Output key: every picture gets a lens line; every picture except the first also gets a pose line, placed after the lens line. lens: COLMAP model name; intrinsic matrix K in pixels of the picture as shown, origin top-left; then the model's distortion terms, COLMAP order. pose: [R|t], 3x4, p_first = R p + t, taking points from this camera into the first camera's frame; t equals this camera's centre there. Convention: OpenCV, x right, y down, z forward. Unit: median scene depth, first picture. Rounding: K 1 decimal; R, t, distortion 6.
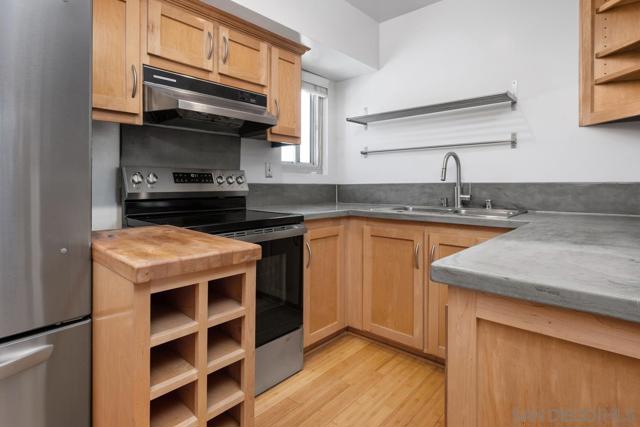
lens RADIAL K [[336.4, 0, 318.0], [0, 336.4, 188.2], [0, 0, 1]] dist [-0.003137, -0.000066]
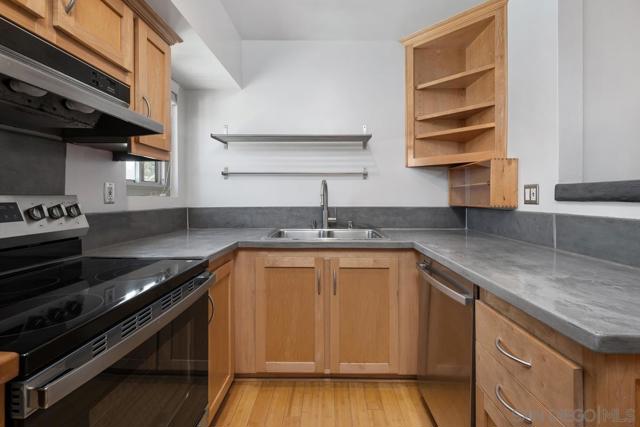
lens RADIAL K [[285.8, 0, 329.6], [0, 285.8, 198.9], [0, 0, 1]] dist [0.001072, -0.000139]
pose [[0.744328, -0.002392, 0.667809, -0.235847], [0.003321, 0.999994, -0.000120, -0.046827], [-0.667805, 0.002308, 0.744332, 0.296500]]
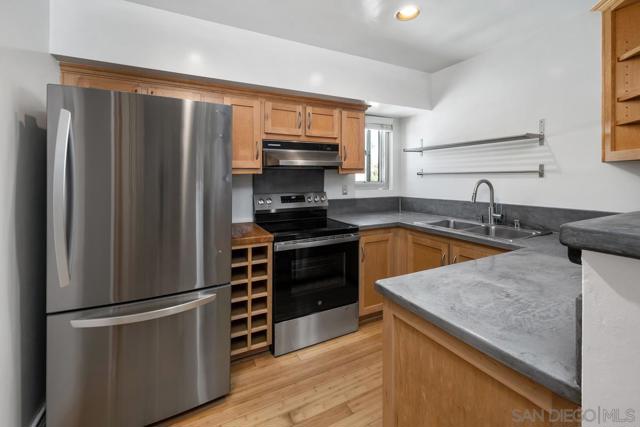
lens RADIAL K [[276.4, 0, 318.4], [0, 276.4, 176.2], [0, 0, 1]] dist [0.002384, 0.000075]
pose [[0.937542, -0.004536, -0.347842, 0.189900], [0.000622, 0.999935, -0.011362, -0.114627], [0.347871, 0.010436, 0.937484, -0.188531]]
